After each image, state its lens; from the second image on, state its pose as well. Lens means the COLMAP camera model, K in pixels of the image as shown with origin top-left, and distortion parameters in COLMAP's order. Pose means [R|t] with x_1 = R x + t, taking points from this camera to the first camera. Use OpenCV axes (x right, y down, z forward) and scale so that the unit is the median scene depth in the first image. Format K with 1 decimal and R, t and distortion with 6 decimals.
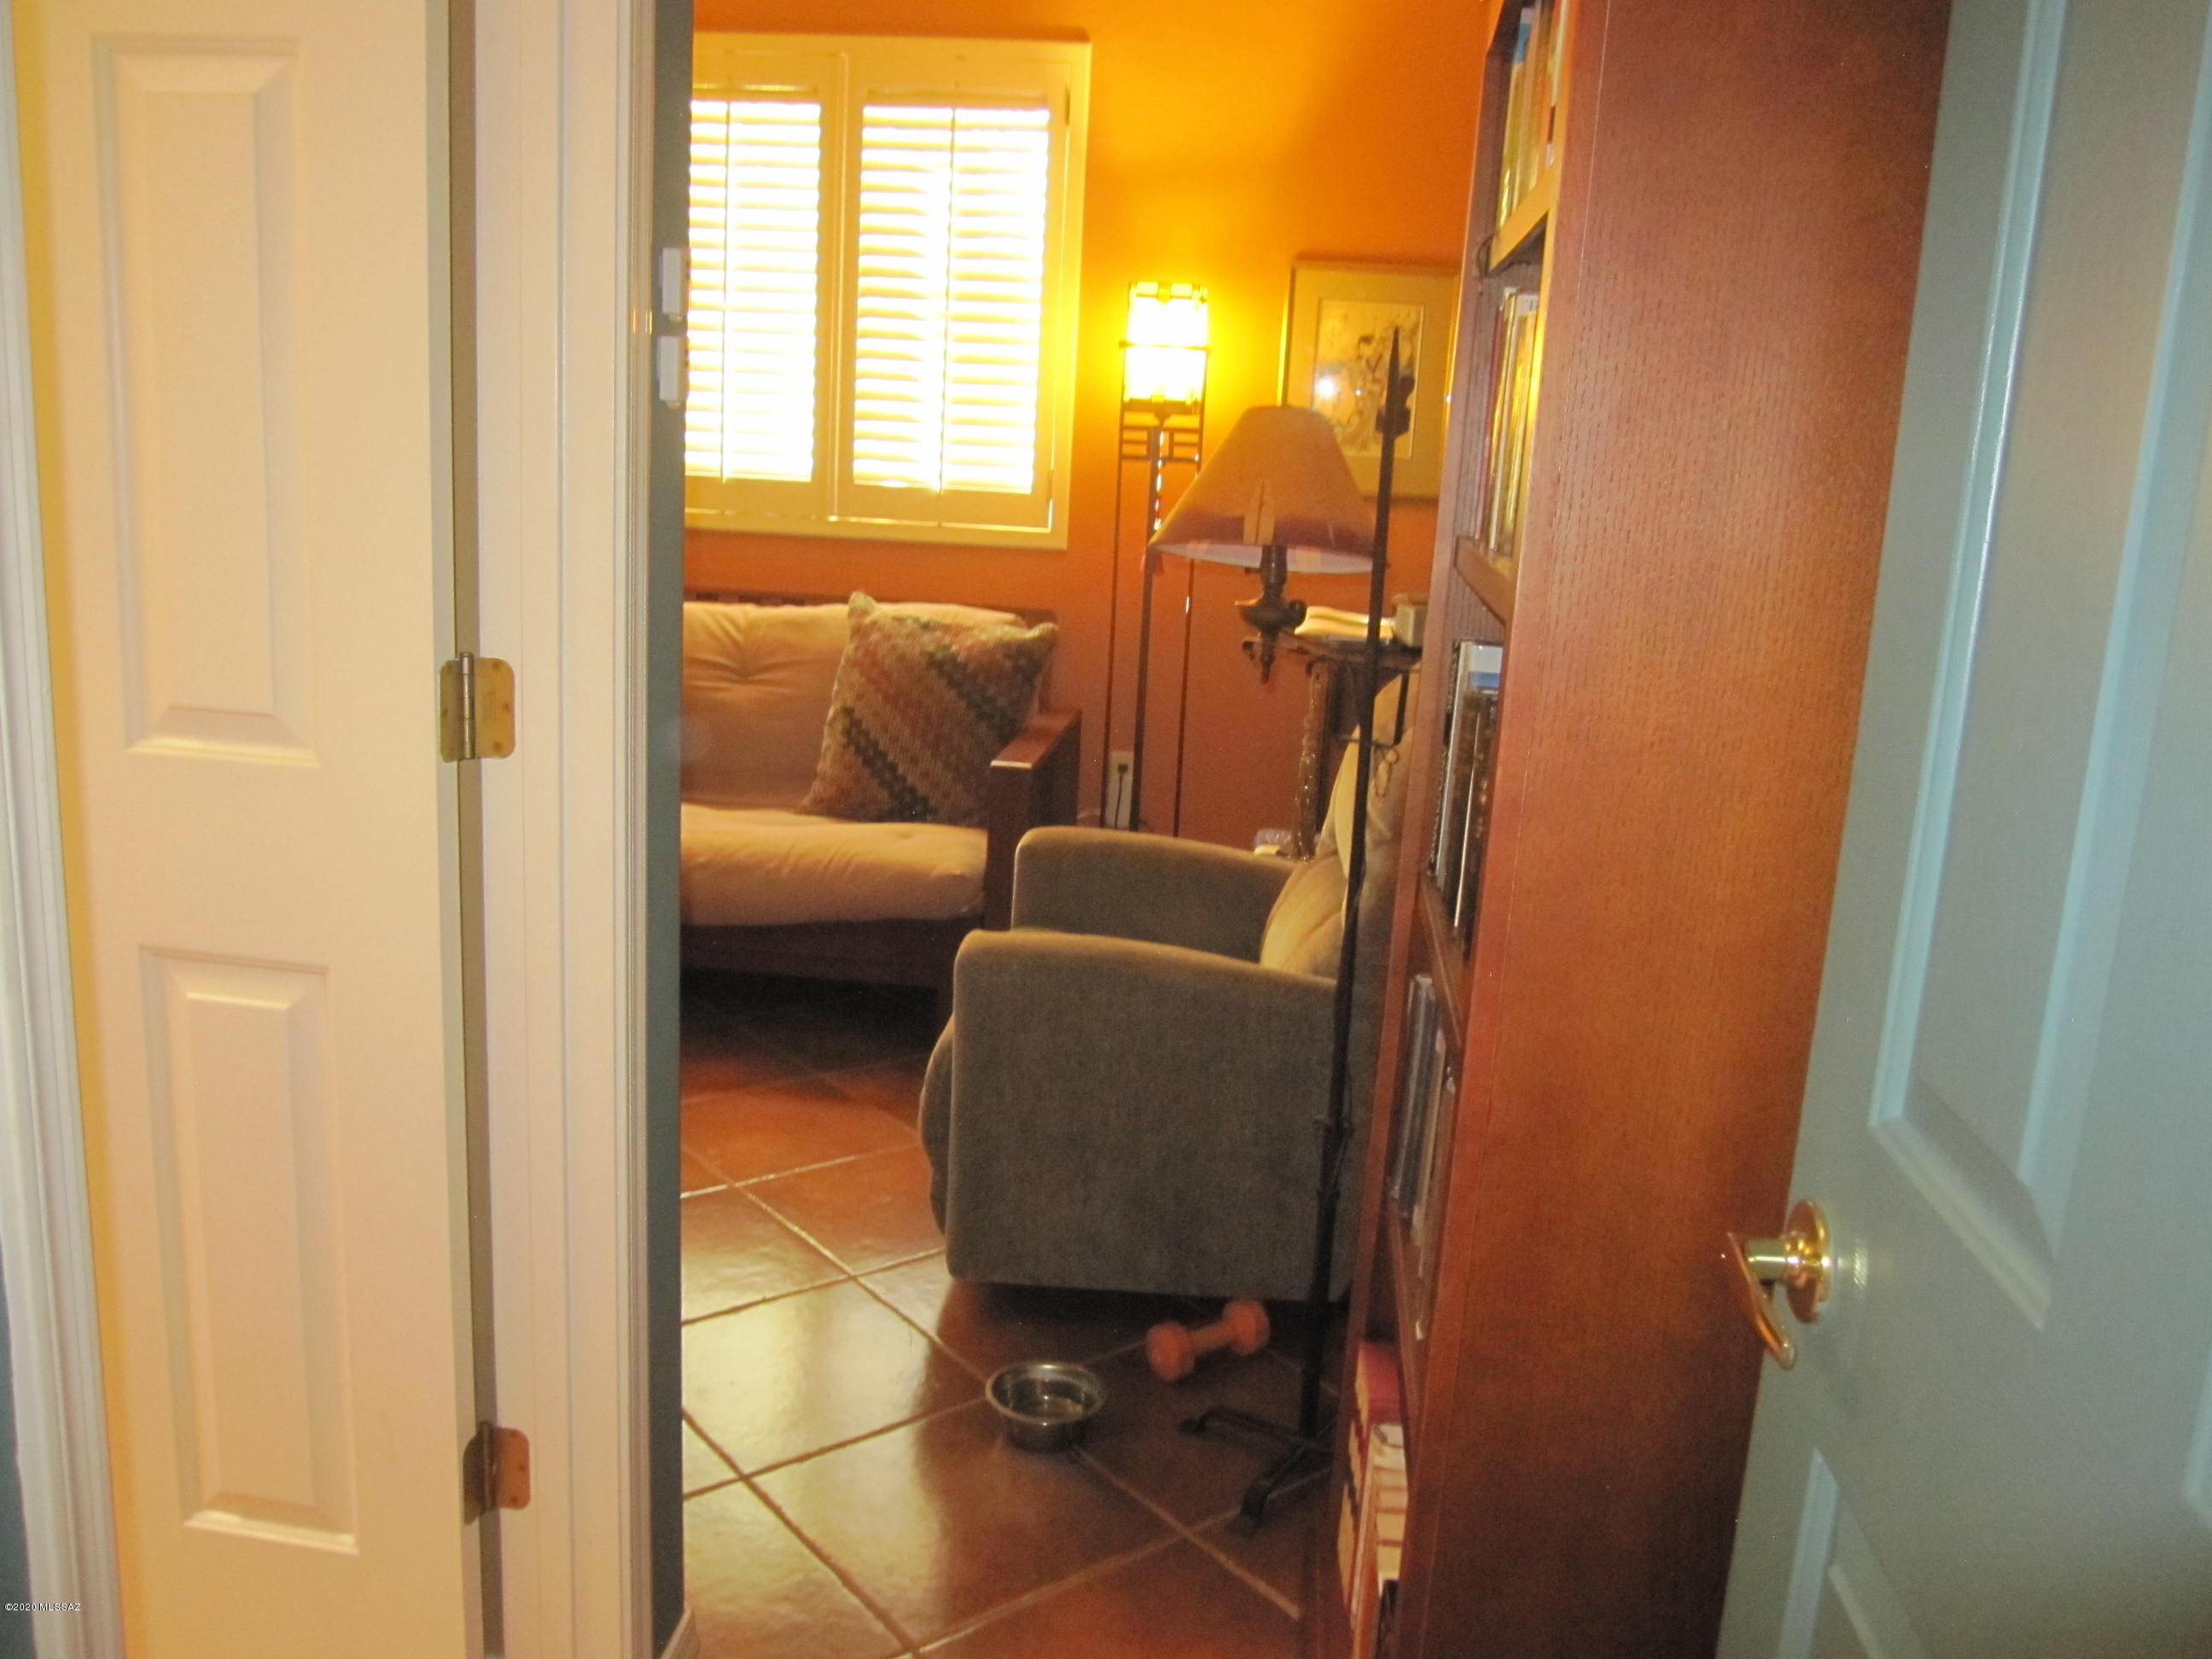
lens RADIAL K [[1818.3, 0, 1104.6], [0, 1818.3, 824.7], [0, 0, 1]] dist [-0.078004, 0.045069]
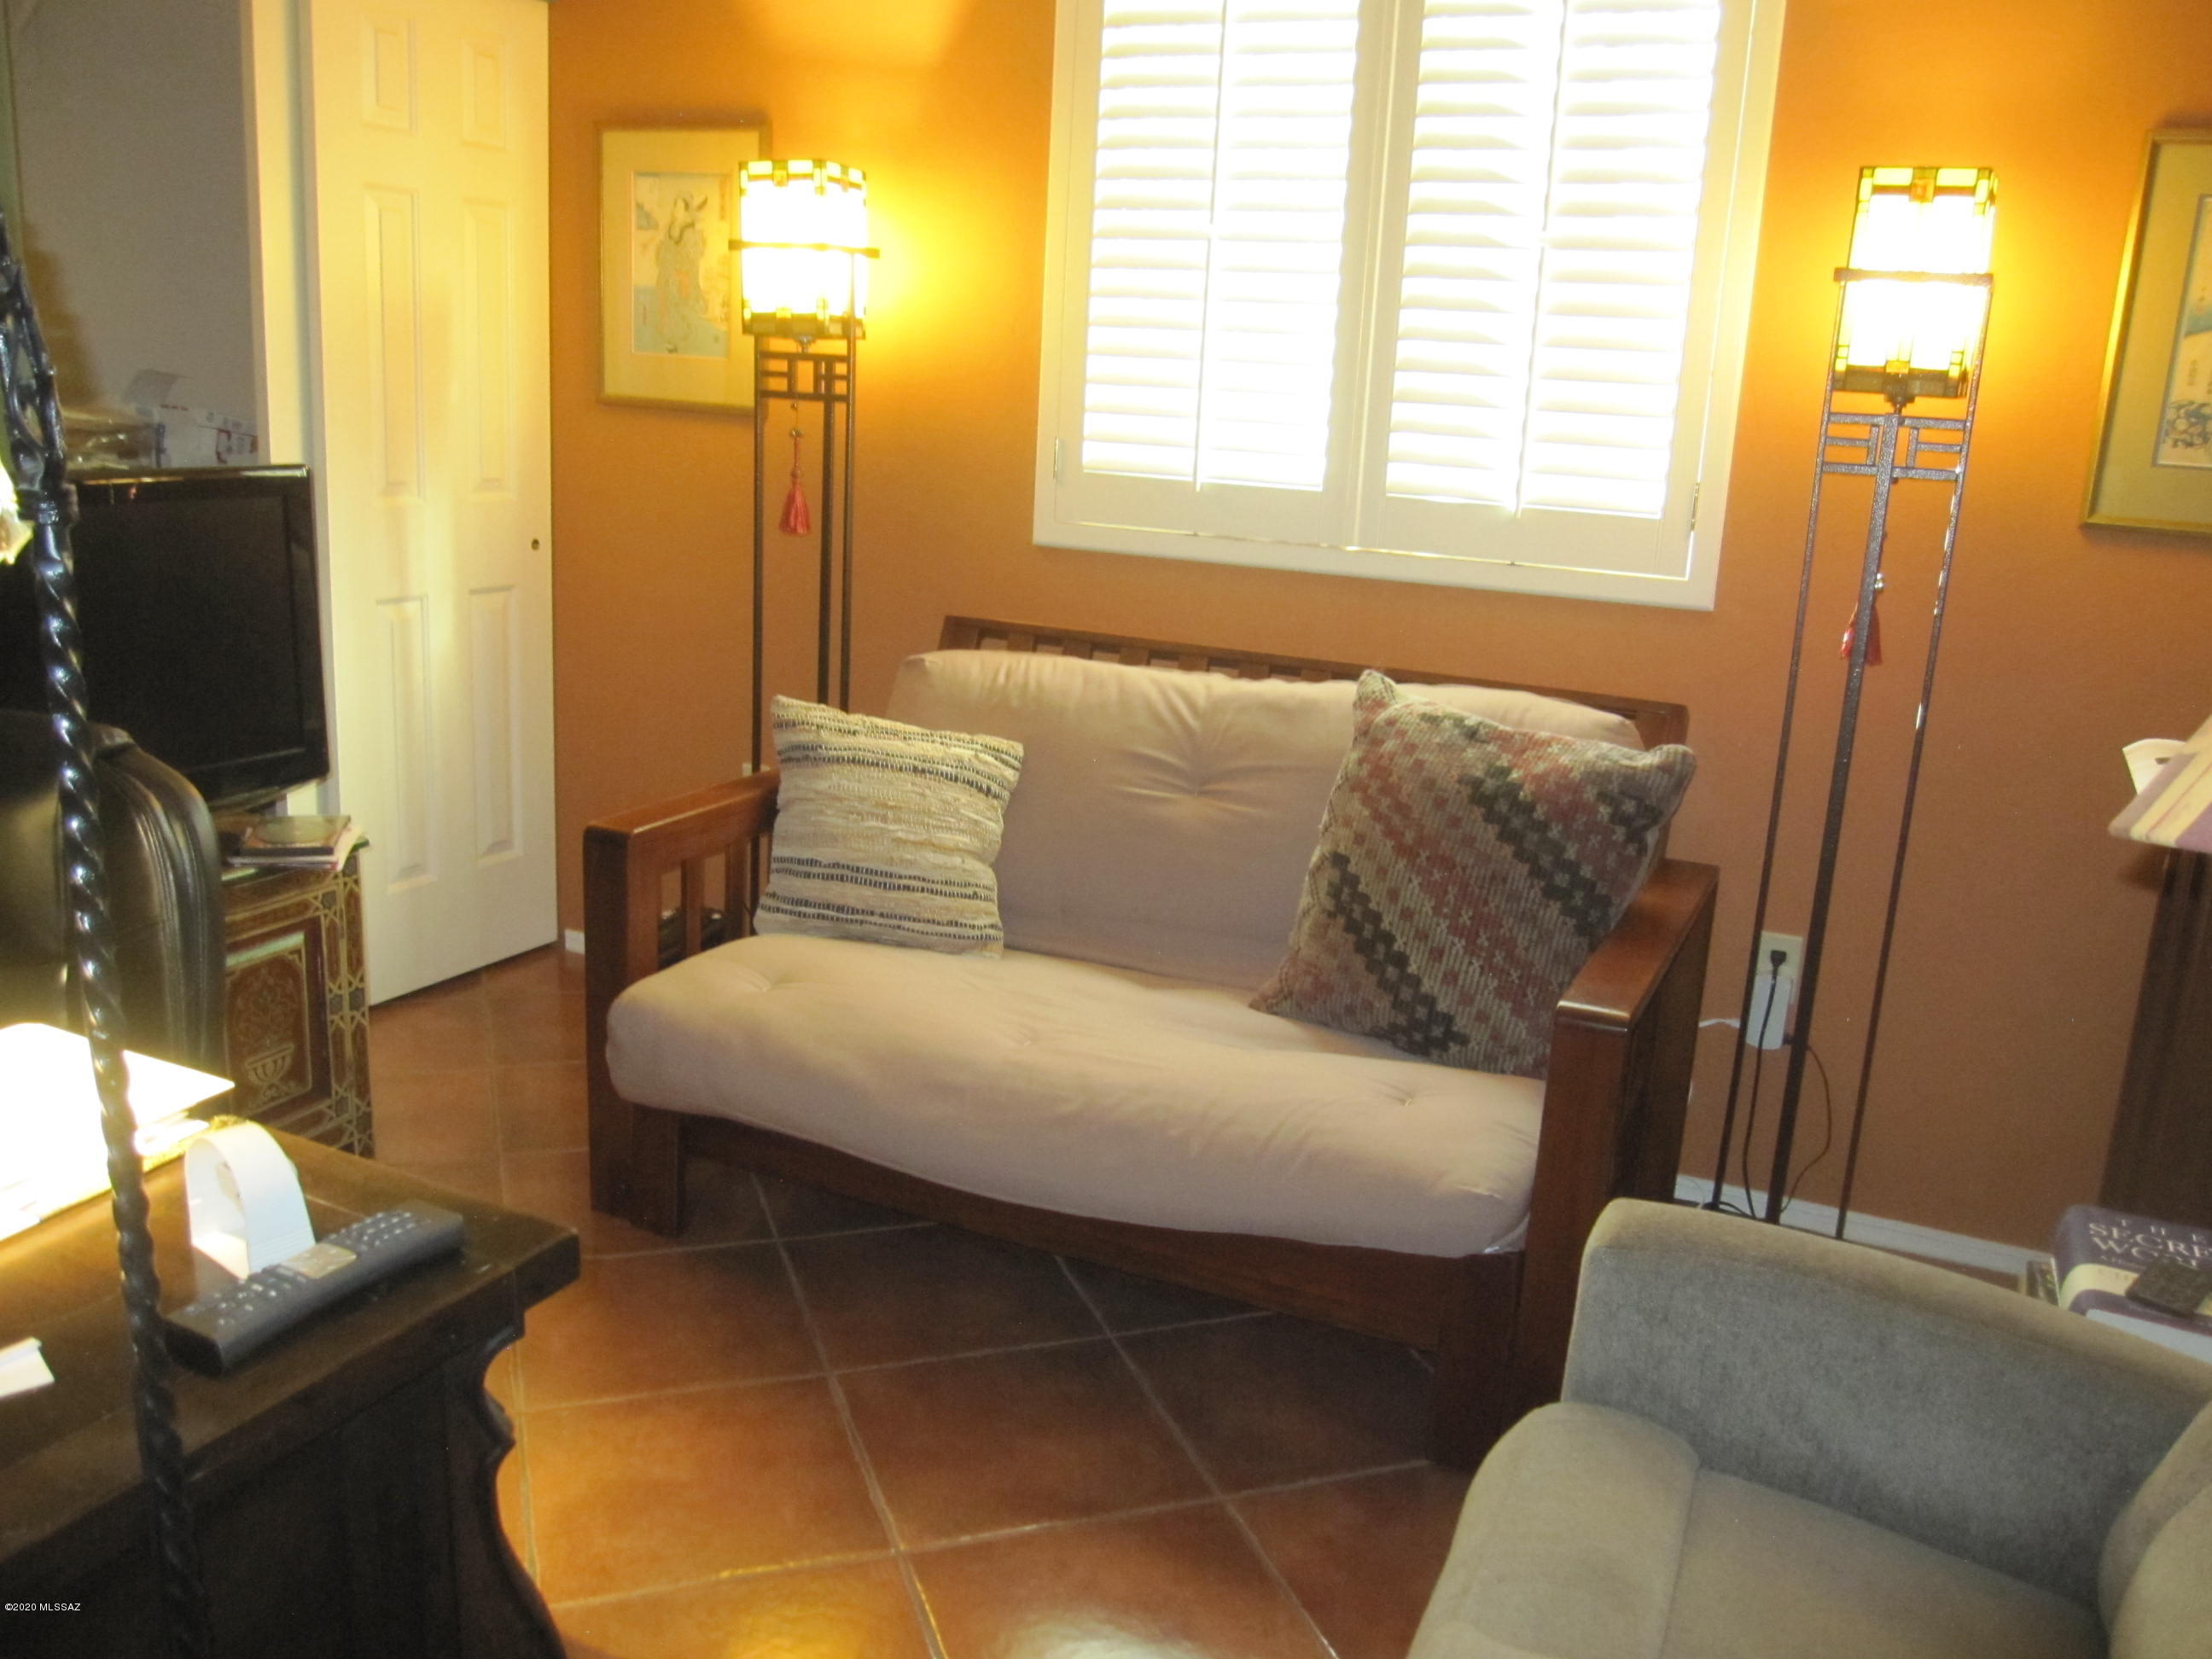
lens RADIAL K [[1818.3, 0, 1097.4], [0, 1818.3, 823.0], [0, 0, 1]] dist [-0.078004, 0.045069]
pose [[0.945088, 0.072183, -0.318744, -0.020052], [-0.071253, 0.997352, 0.014591, -0.078739], [0.318953, 0.008922, 0.947729, 0.372305]]
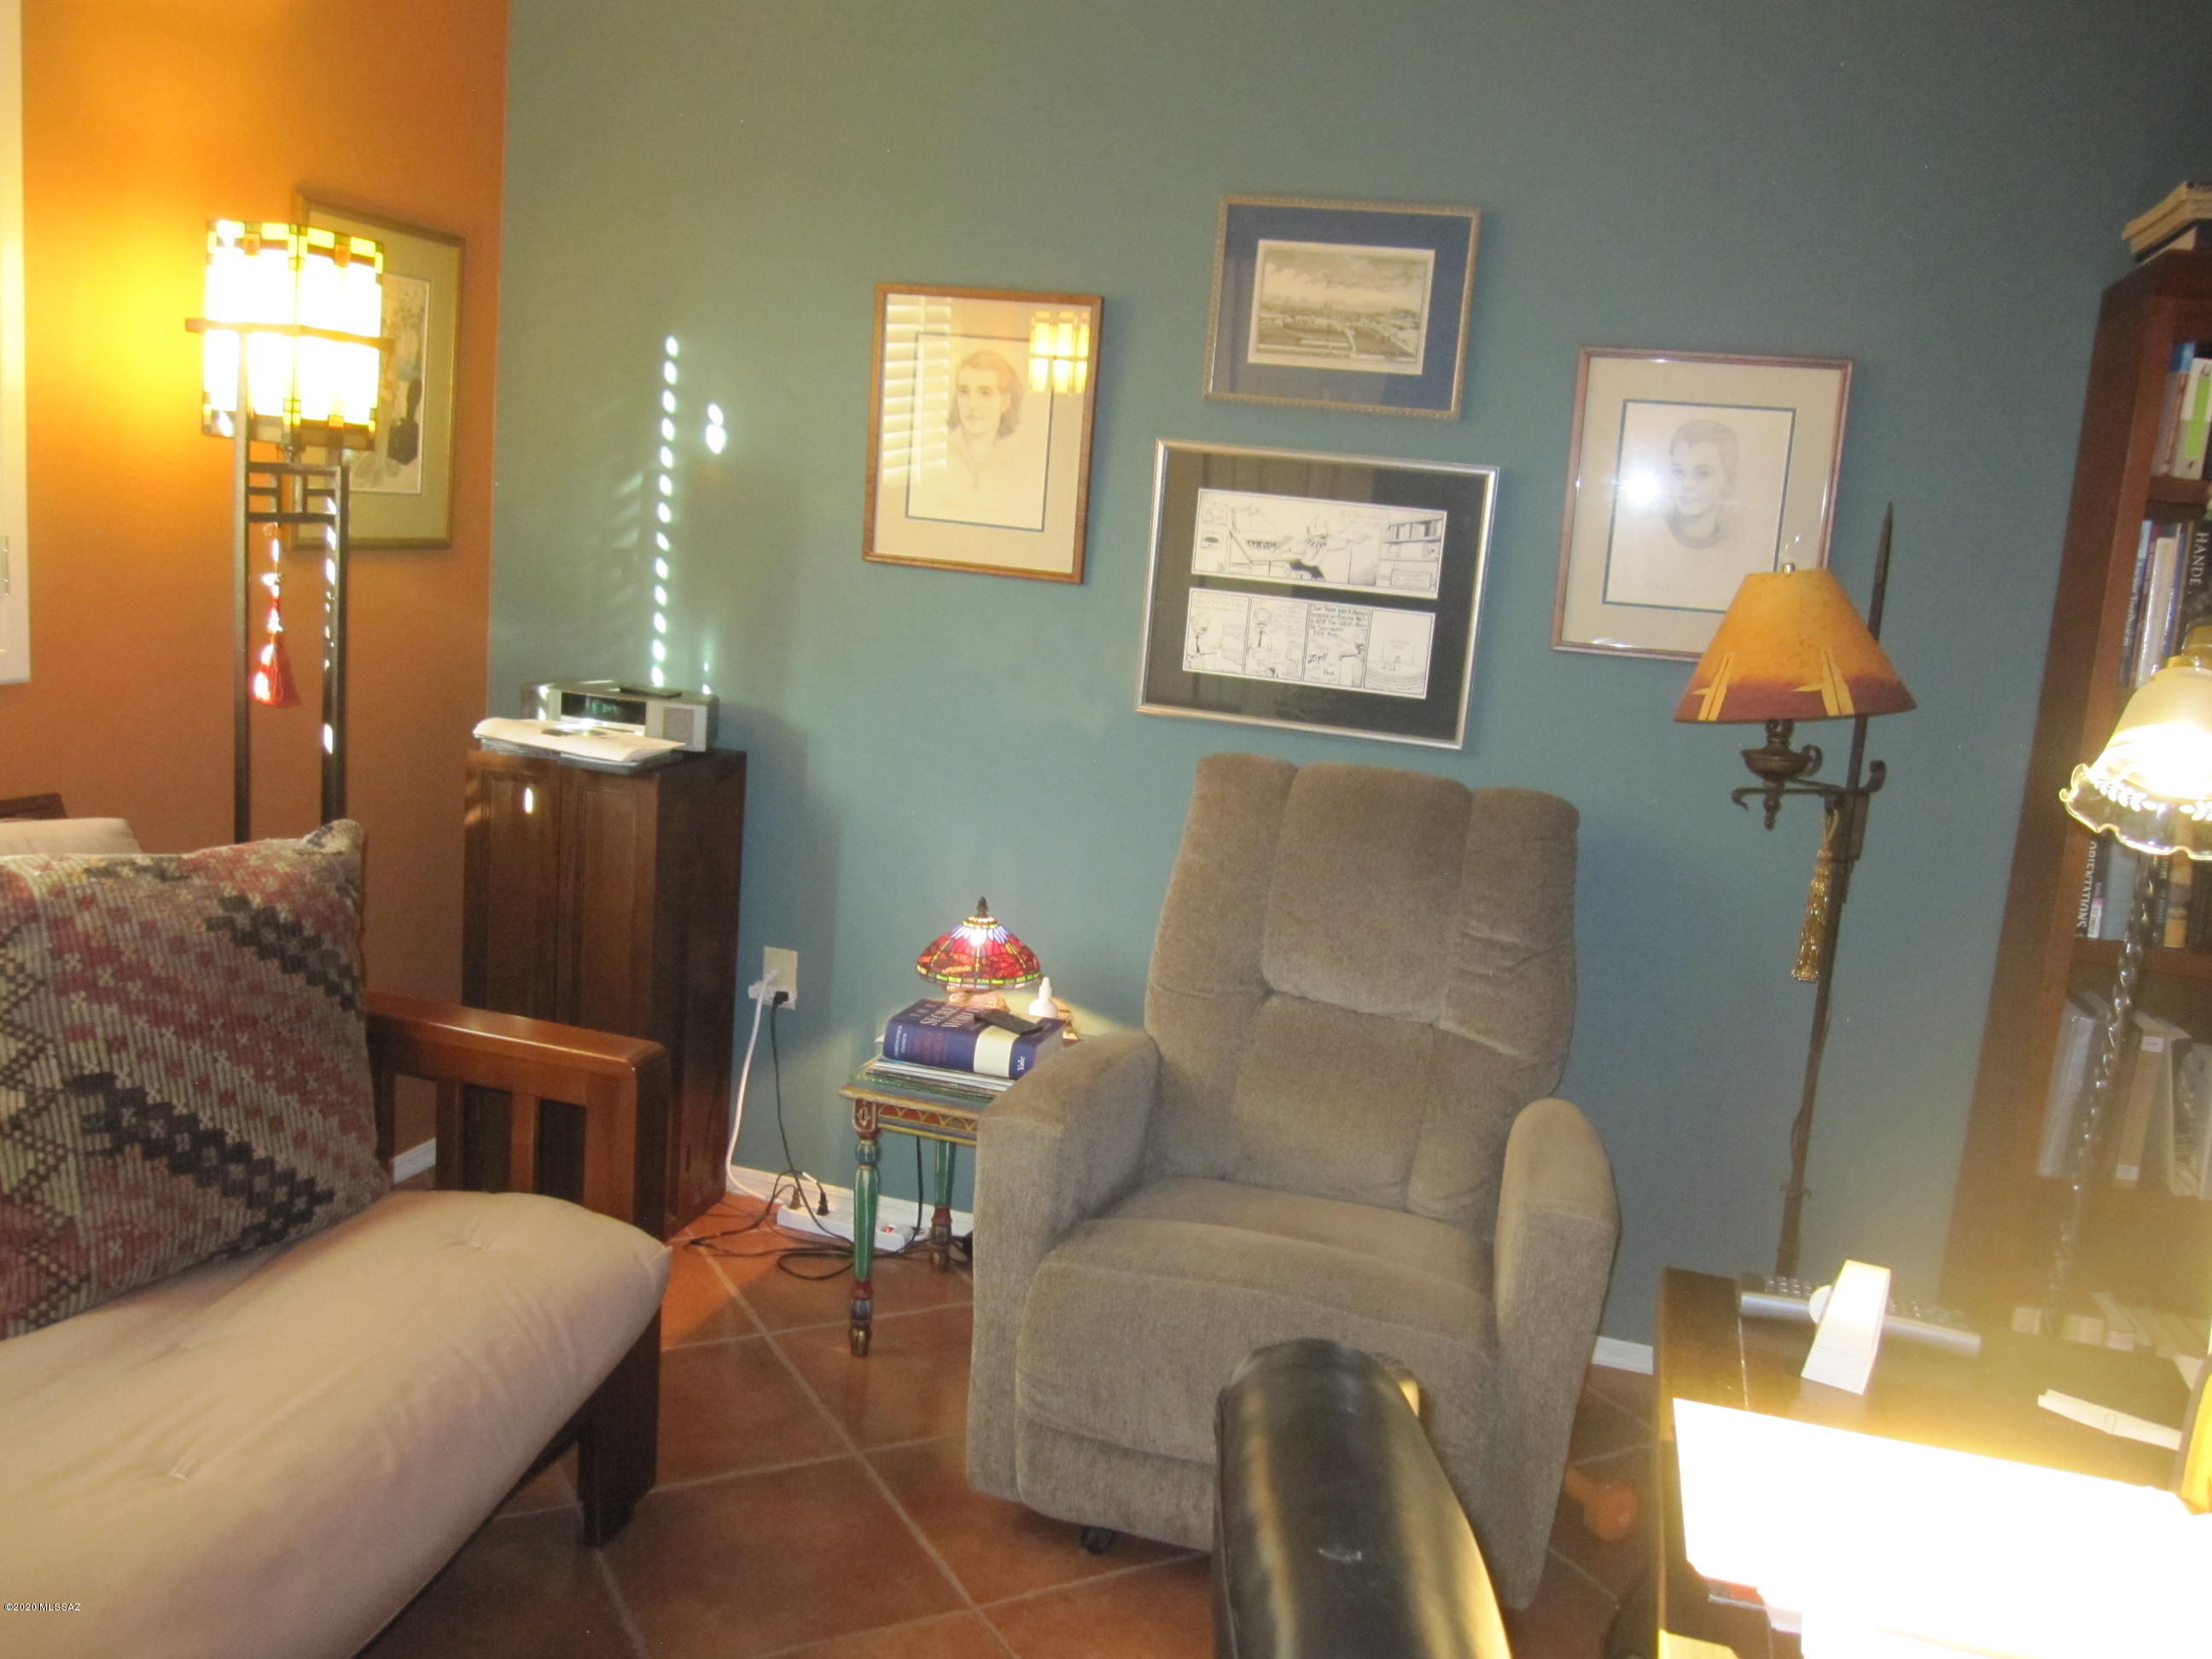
lens RADIAL K [[1818.3, 0, 1098.4], [0, 1818.3, 836.5], [0, 0, 1]] dist [-0.078004, 0.045069]
pose [[0.188215, -0.215628, 0.958165, -0.528974], [0.147419, 0.970750, 0.189502, -0.175890], [-0.971001, 0.105585, 0.214498, 0.633952]]
